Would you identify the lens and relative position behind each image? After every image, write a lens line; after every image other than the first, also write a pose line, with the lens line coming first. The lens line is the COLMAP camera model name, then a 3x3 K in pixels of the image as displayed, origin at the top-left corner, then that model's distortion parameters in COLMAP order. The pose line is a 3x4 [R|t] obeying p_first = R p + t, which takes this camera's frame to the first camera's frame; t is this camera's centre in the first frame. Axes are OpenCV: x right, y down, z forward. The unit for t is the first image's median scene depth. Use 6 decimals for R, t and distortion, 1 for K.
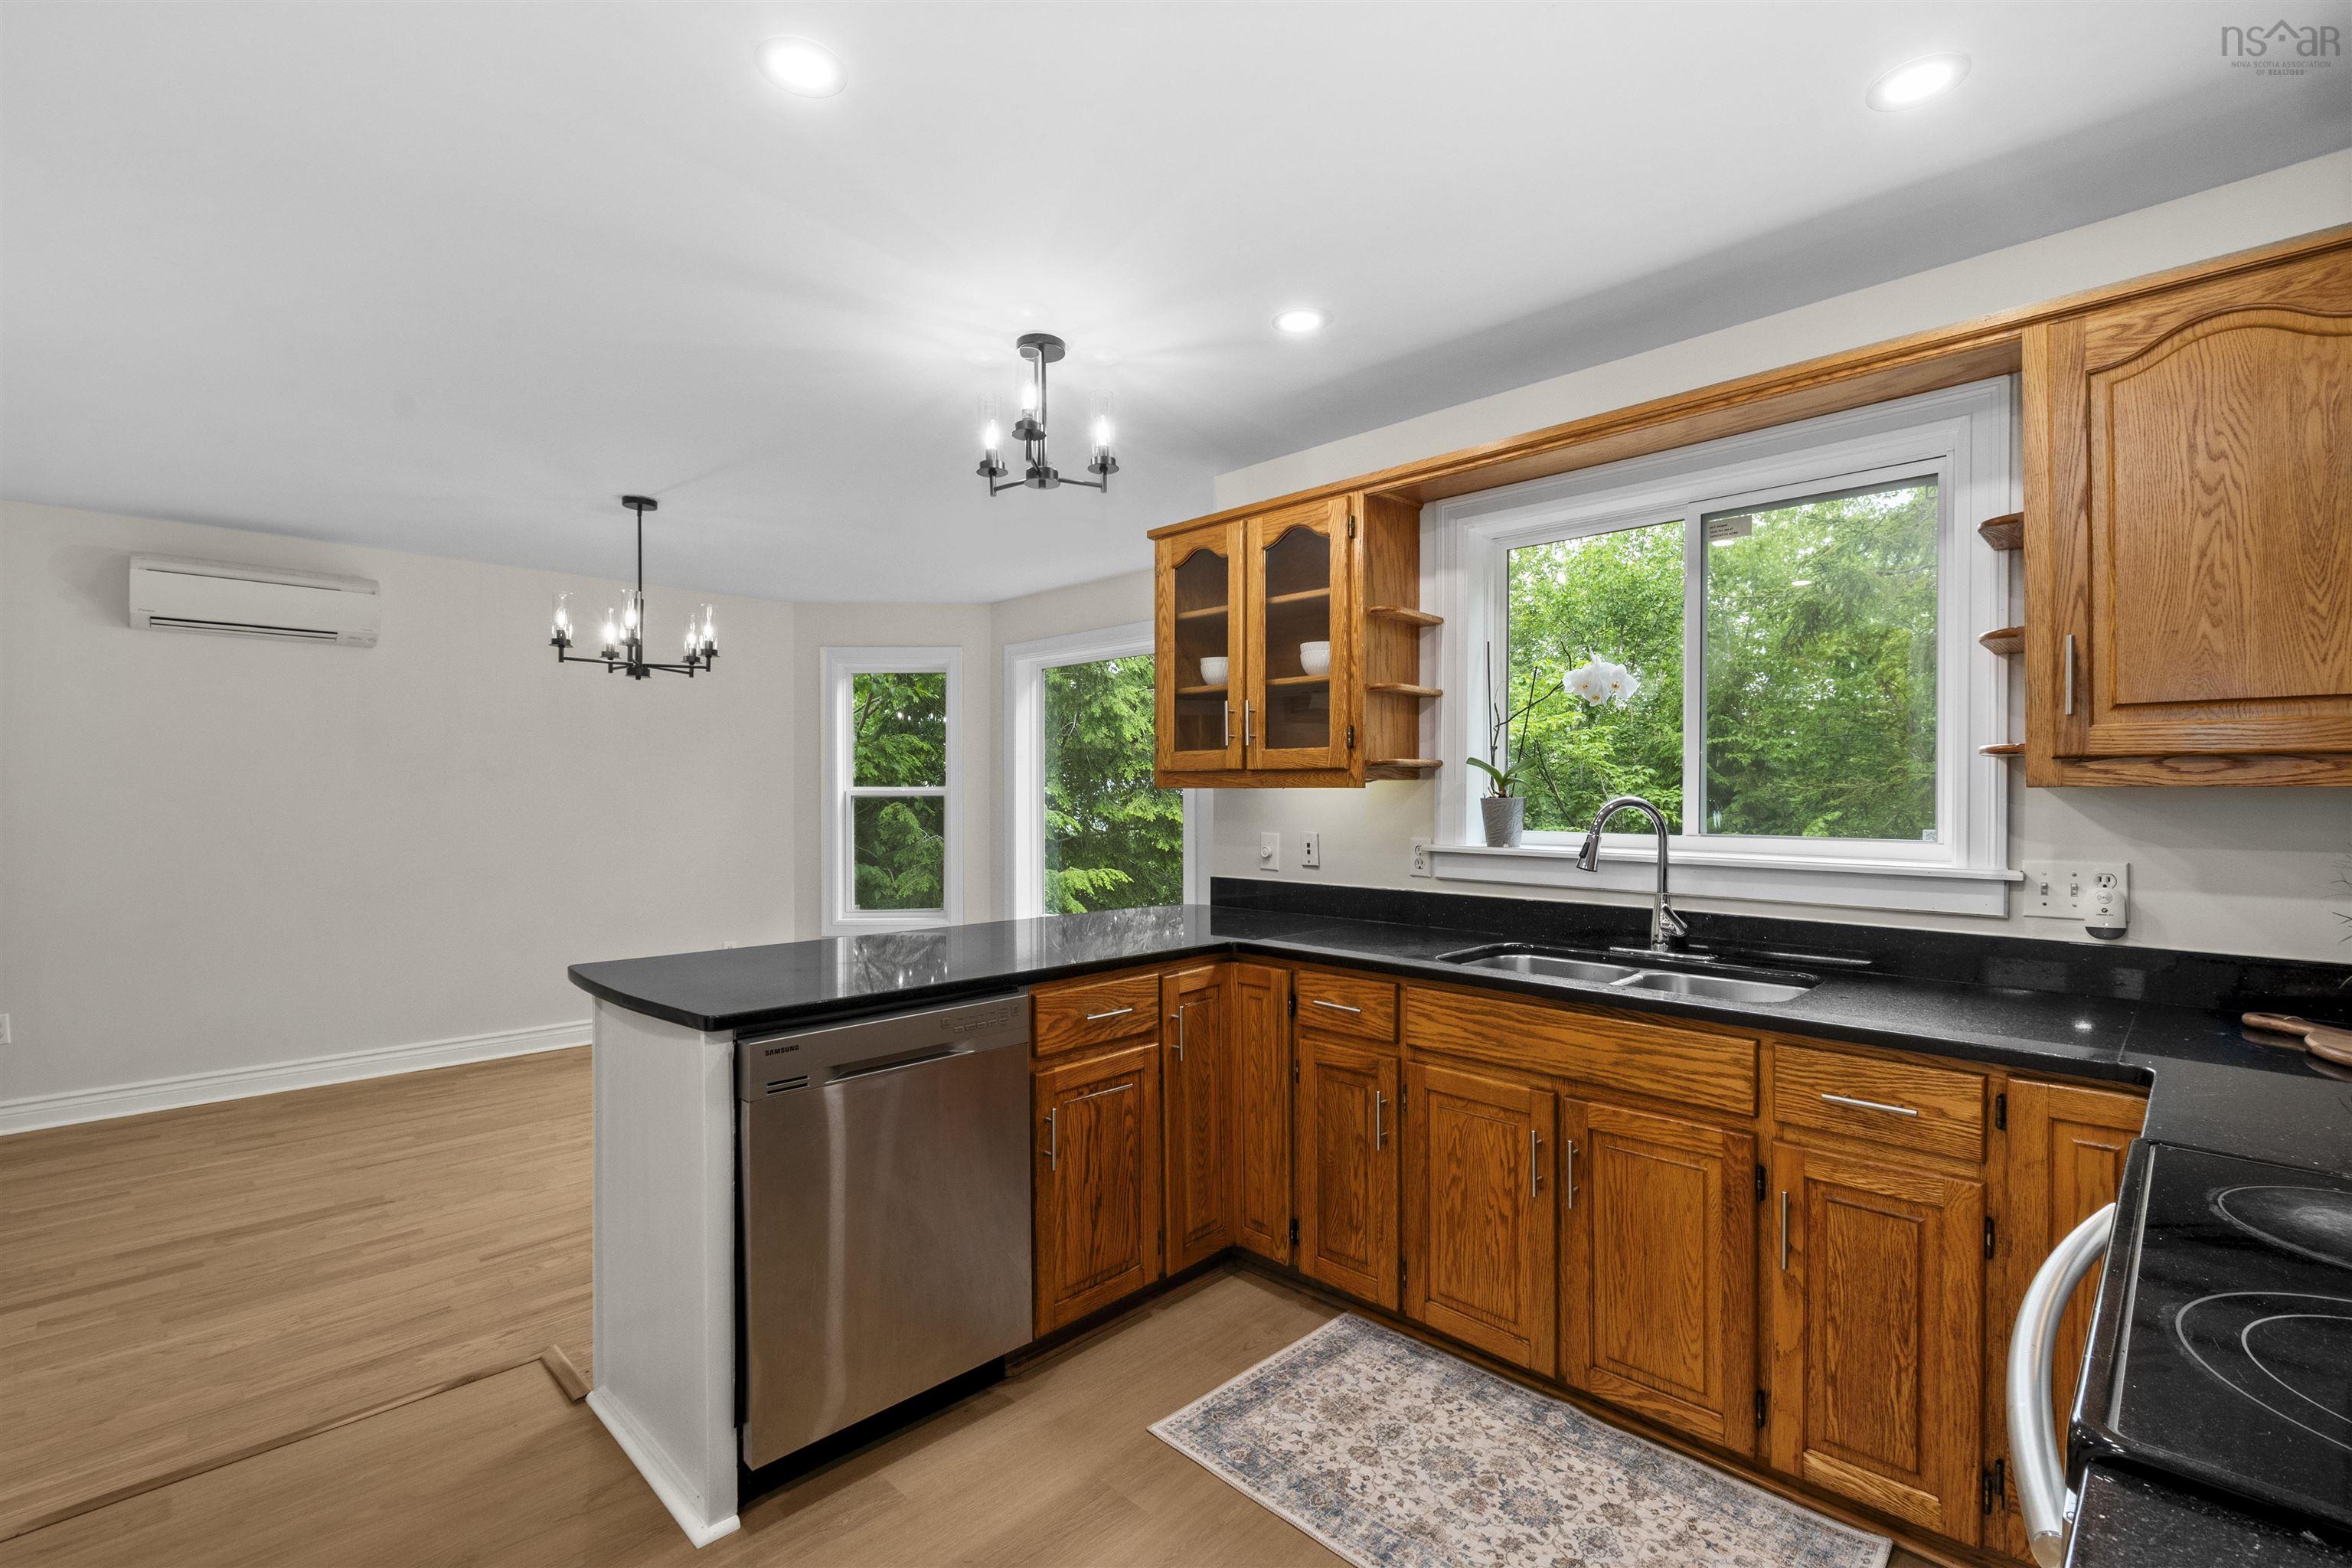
lens RADIAL K [[1040.5, 0, 1186.2], [0, 1040.5, 797.3], [0, 0, 1]] dist [0.016367, -0.014636]
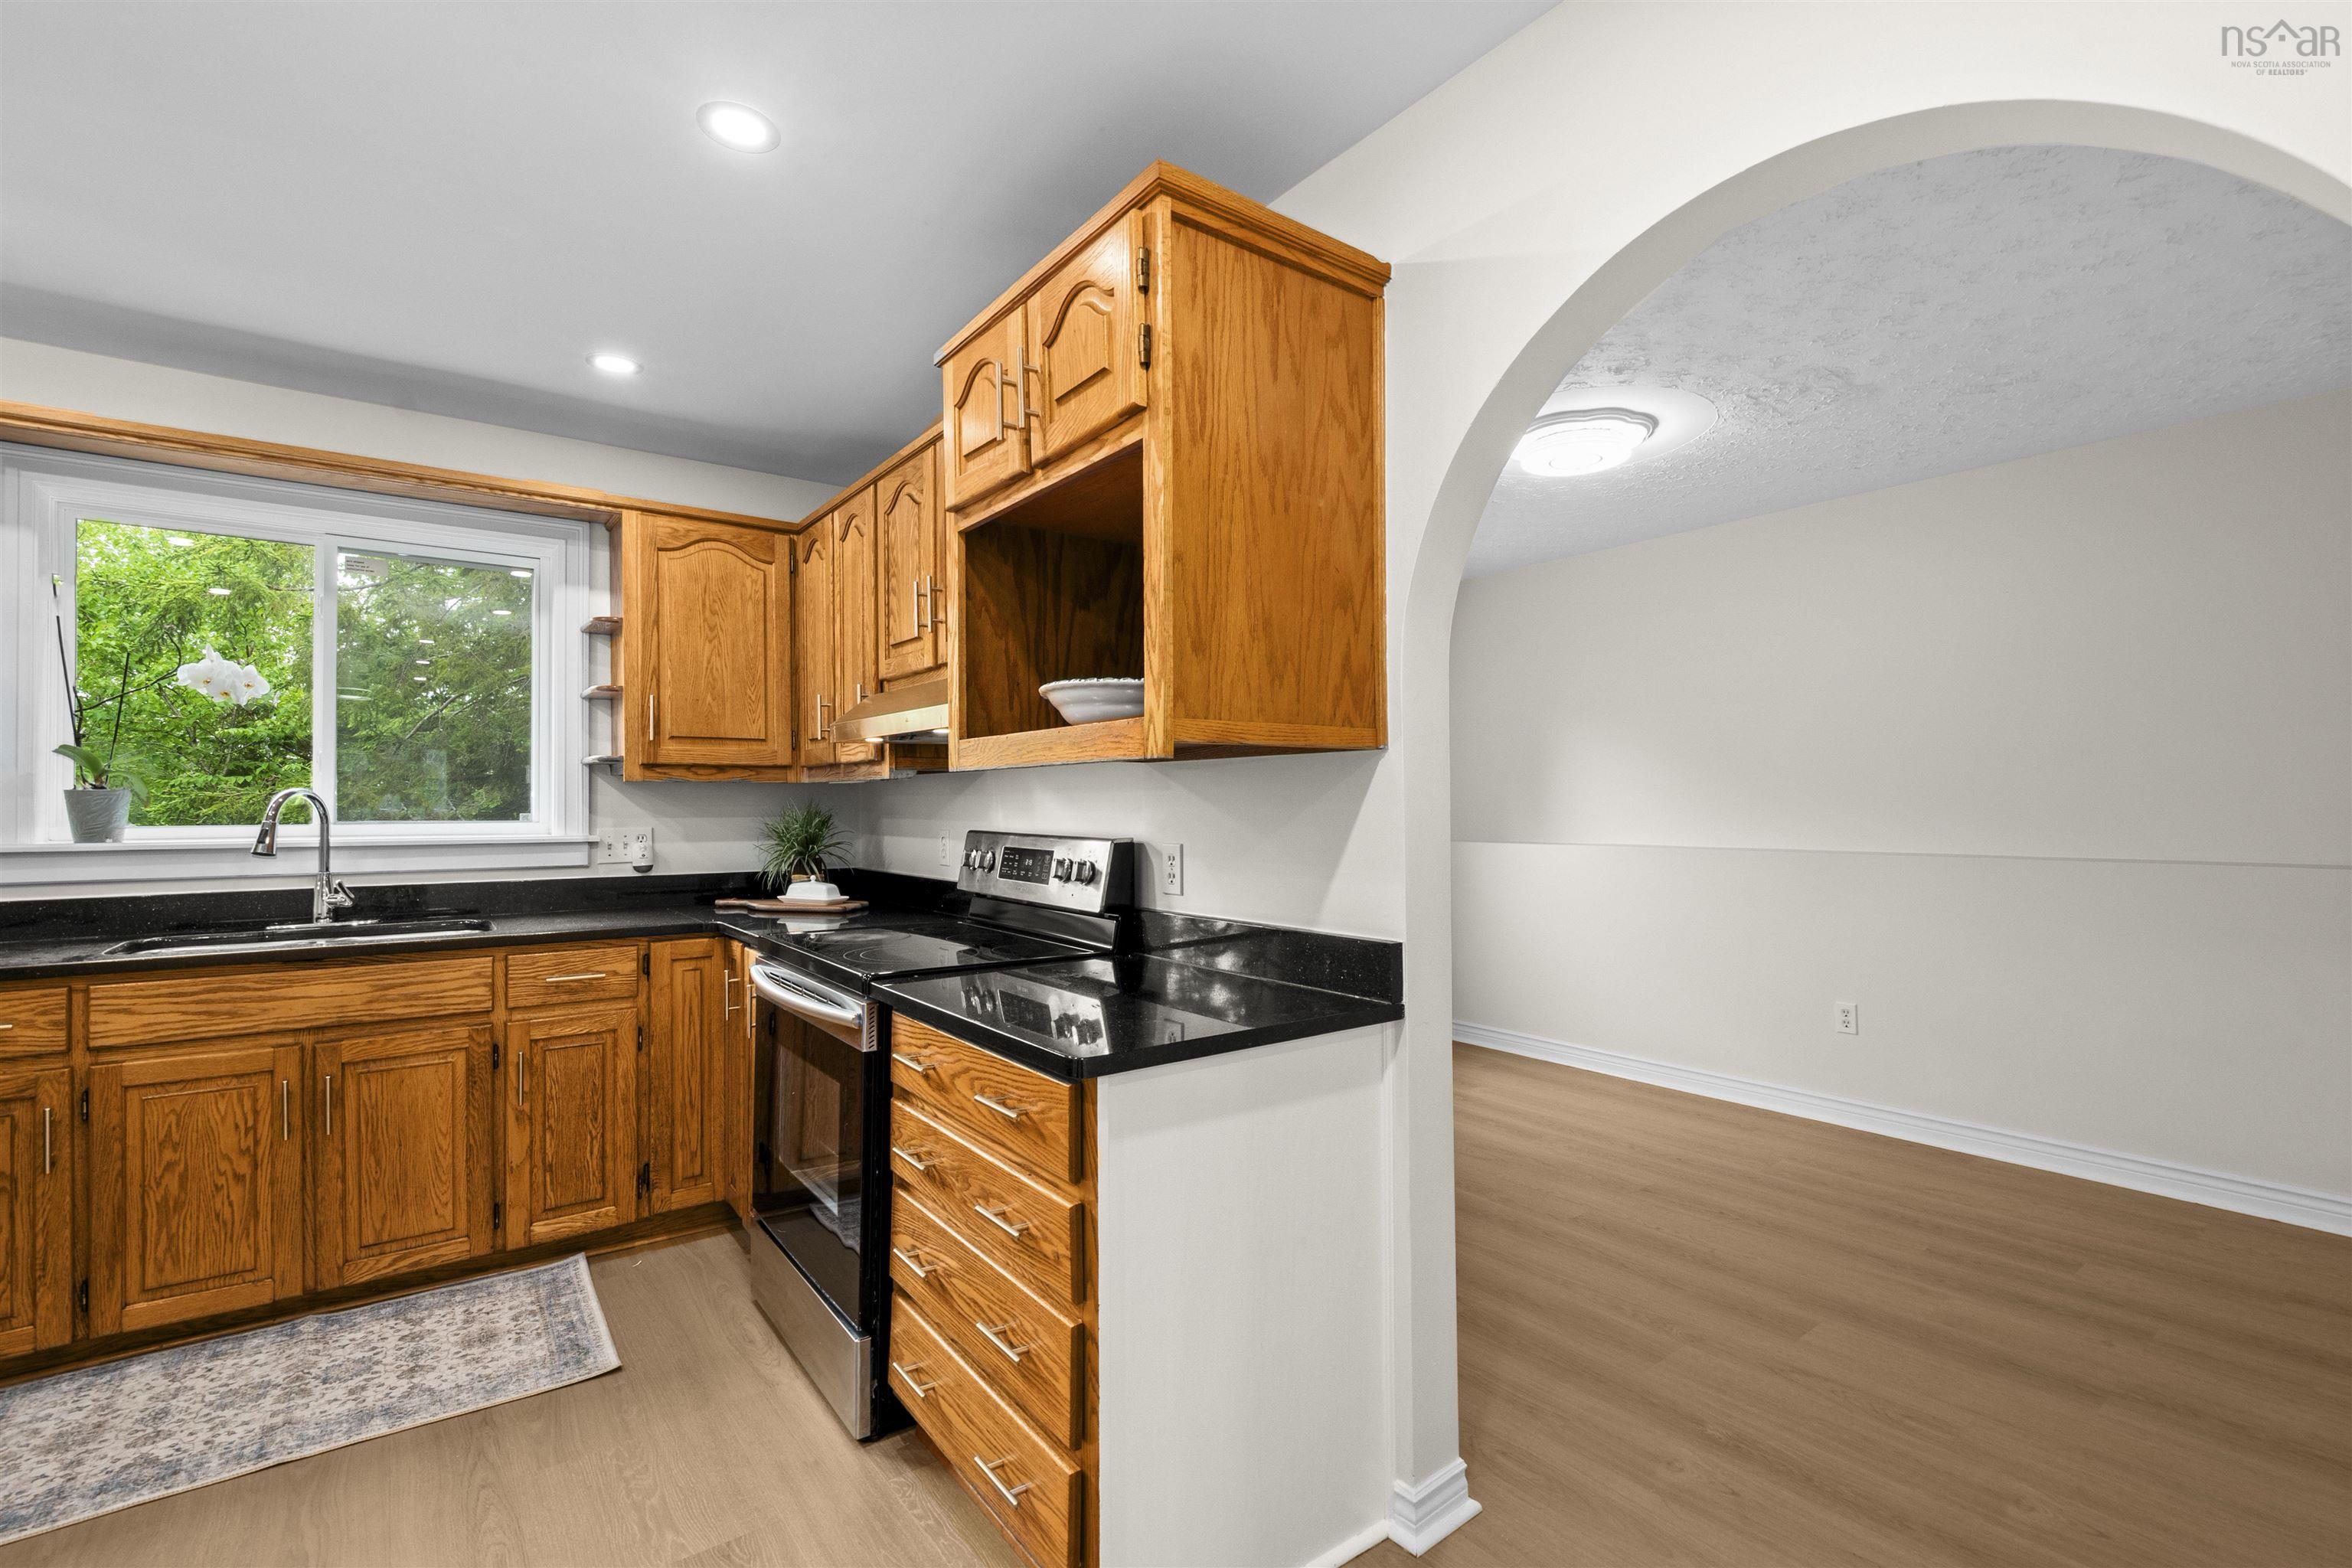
lens RADIAL K [[1034.5, 0, 1190.1], [0, 1034.5, 797.2], [0, 0, 1]] dist [0.000384, -0.006548]
pose [[0.142837, 0.008690, 0.989708, -0.580922], [0.011445, 0.999880, -0.010431, 0.035243], [-0.989680, 0.012817, 0.142720, -0.113002]]
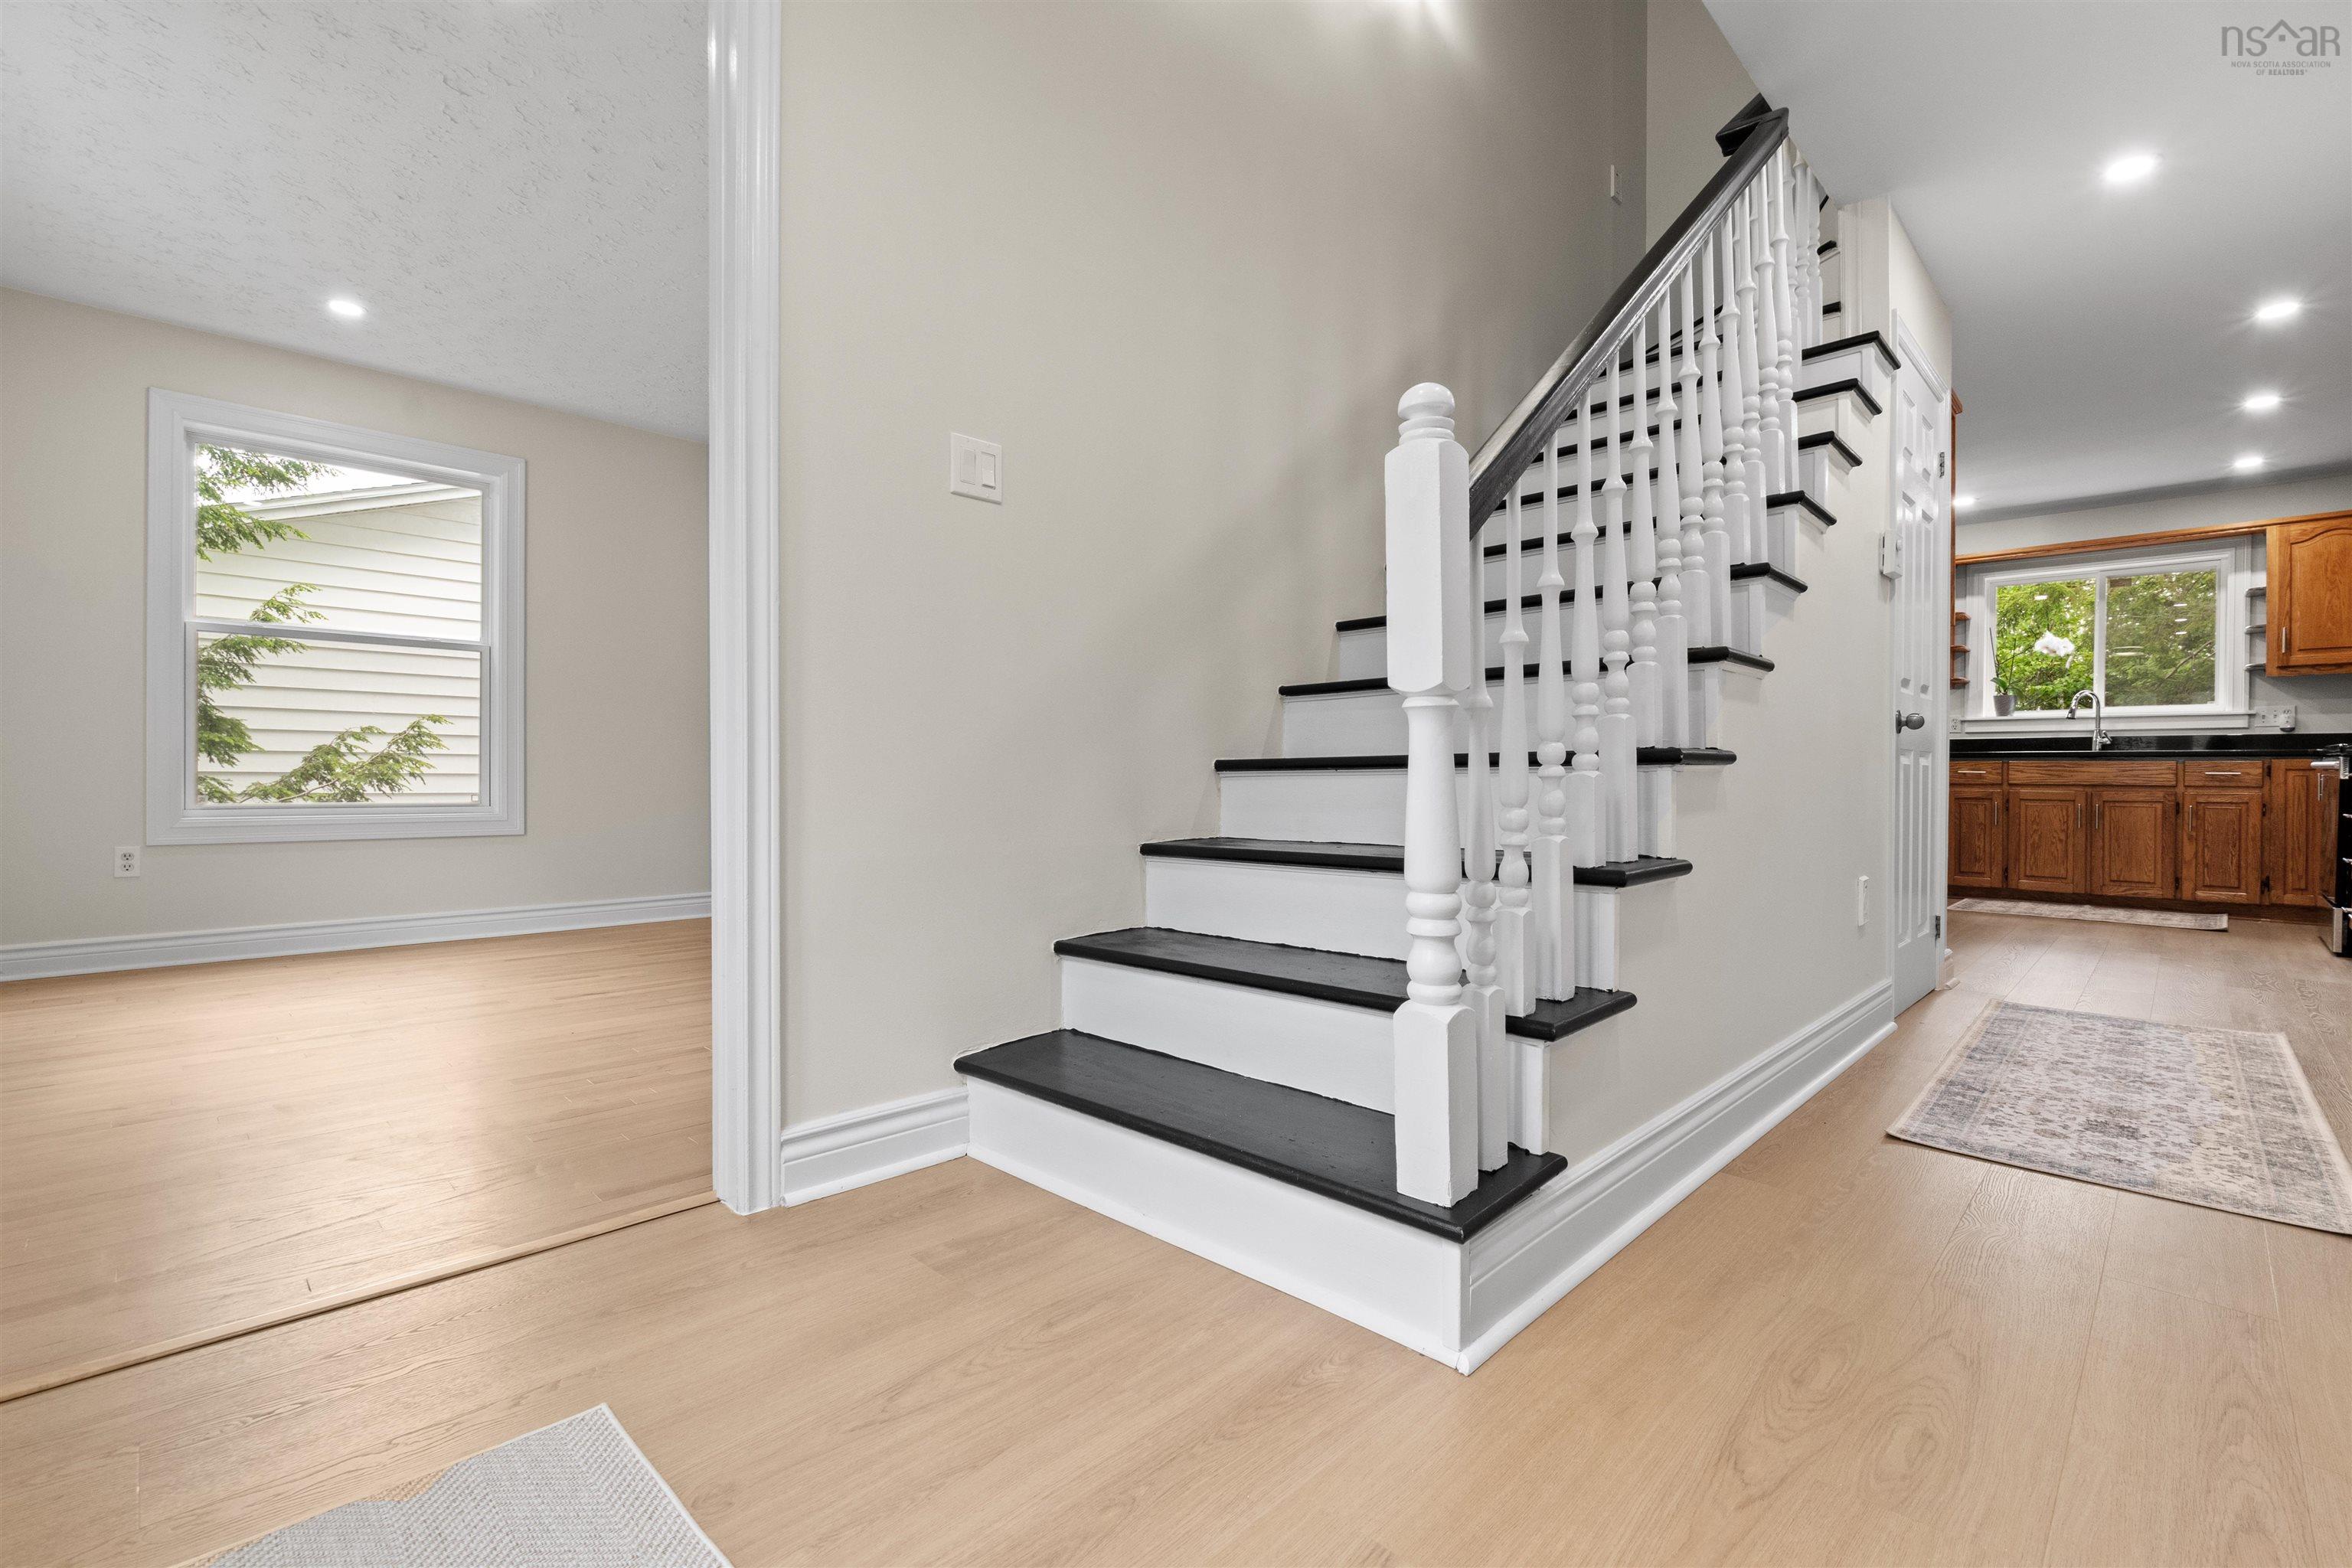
lens RADIAL K [[1035.3, 0, 1206.8], [0, 1035.3, 785.0], [0, 0, 1]] dist [-0.000402, -0.000654]
pose [[0.999933, 0.005686, 0.010065, -1.881246], [-0.005717, 0.999979, 0.003058, 0.254509], [-0.010048, -0.003115, 0.999945, -1.613275]]
